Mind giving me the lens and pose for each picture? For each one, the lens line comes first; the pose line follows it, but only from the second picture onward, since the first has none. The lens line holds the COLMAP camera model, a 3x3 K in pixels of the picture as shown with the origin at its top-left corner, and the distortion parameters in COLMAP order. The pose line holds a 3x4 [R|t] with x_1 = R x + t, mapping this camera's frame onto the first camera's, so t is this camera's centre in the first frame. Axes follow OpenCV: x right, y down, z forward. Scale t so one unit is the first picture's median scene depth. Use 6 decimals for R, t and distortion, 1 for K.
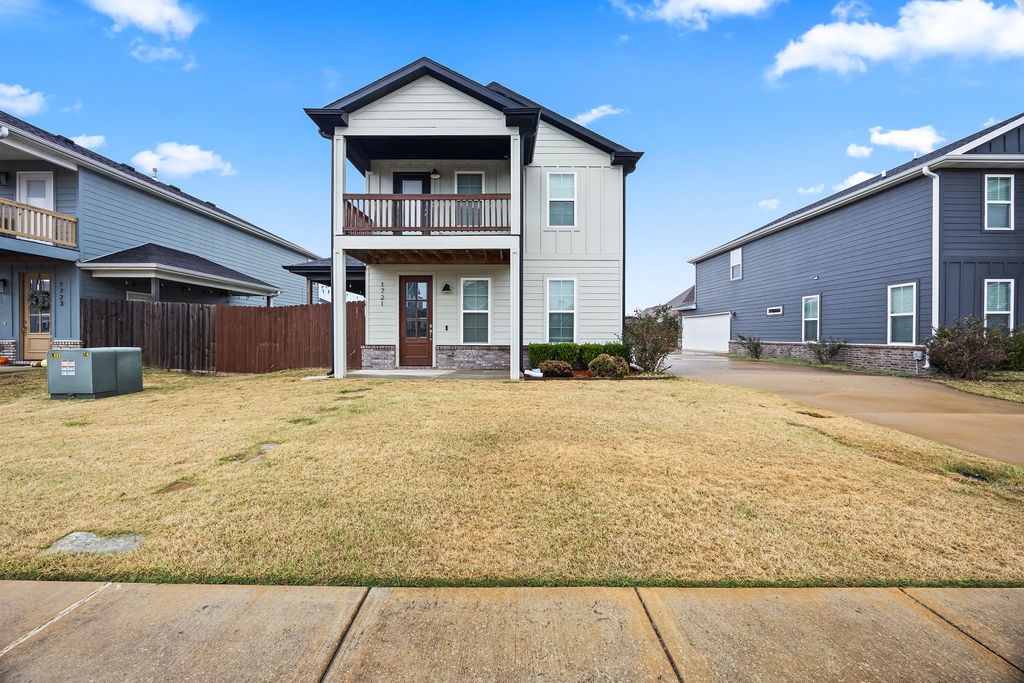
lens RADIAL K [[386.9, 0, 508.2], [0, 386.9, 336.8], [0, 0, 1]] dist [-0.006201, -0.000109]
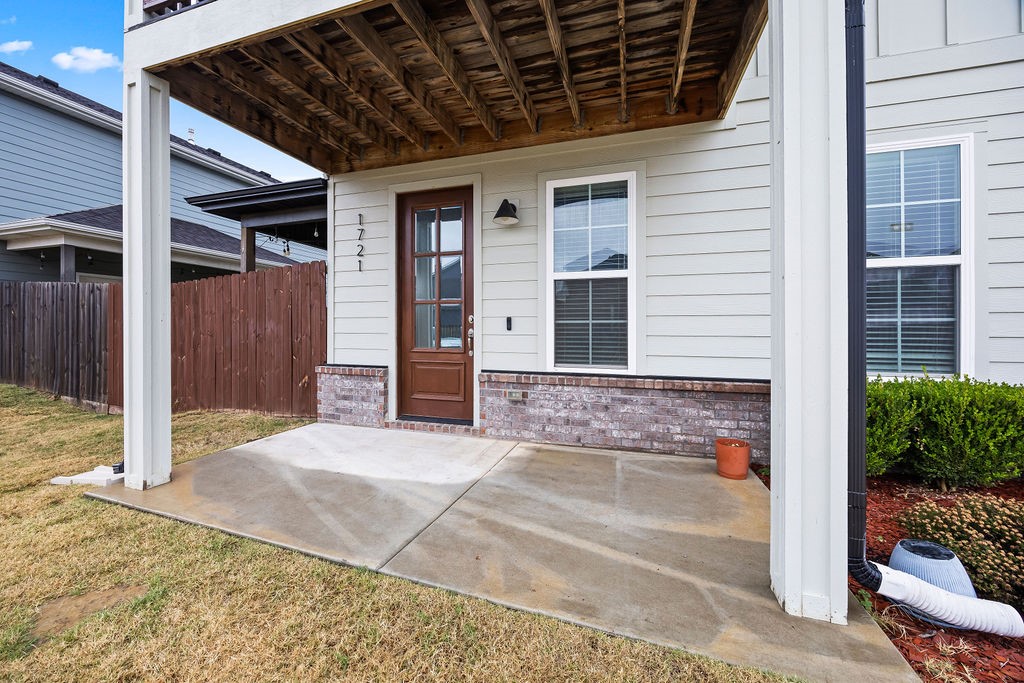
lens RADIAL K [[393.2, 0, 506.0], [0, 393.2, 329.2], [0, 0, 1]] dist [-0.009649, -0.000046]
pose [[0.954293, -0.000475, -0.298872, -0.051094], [-0.000264, 0.999997, -0.002432, -0.016478], [0.298872, 0.002400, 0.954290, 0.645059]]
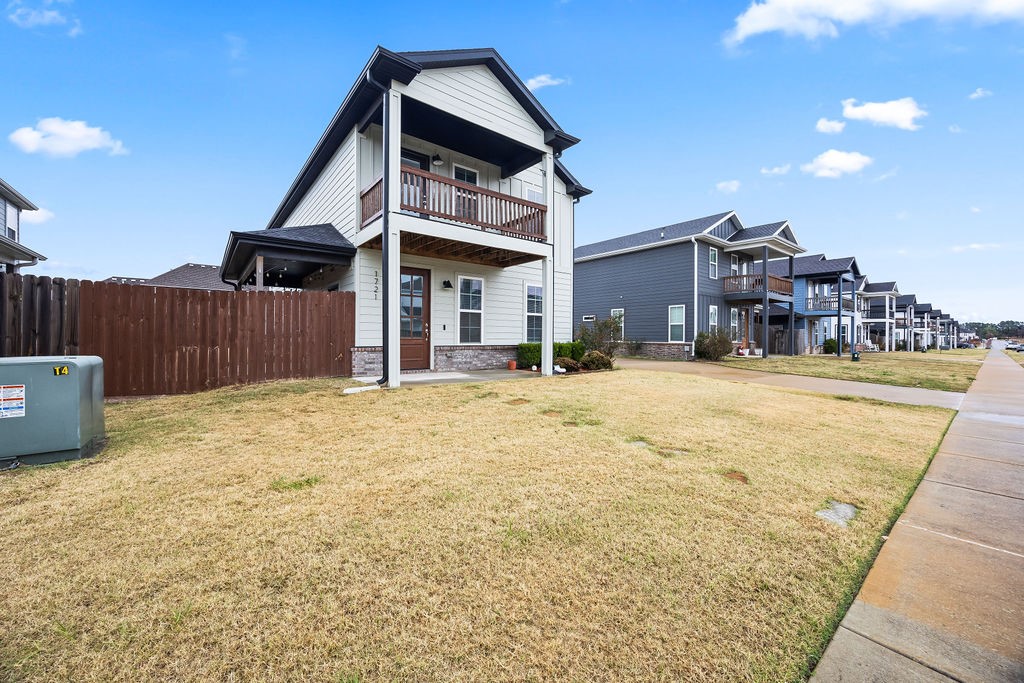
lens RADIAL K [[386.9, 0, 508.2], [0, 386.9, 336.8], [0, 0, 1]] dist [-0.006201, -0.000109]
pose [[0.784483, 0.002079, 0.620147, -0.618570], [-0.001178, 0.999998, -0.001862, 0.001552], [-0.620149, 0.000730, 0.784484, 0.169671]]
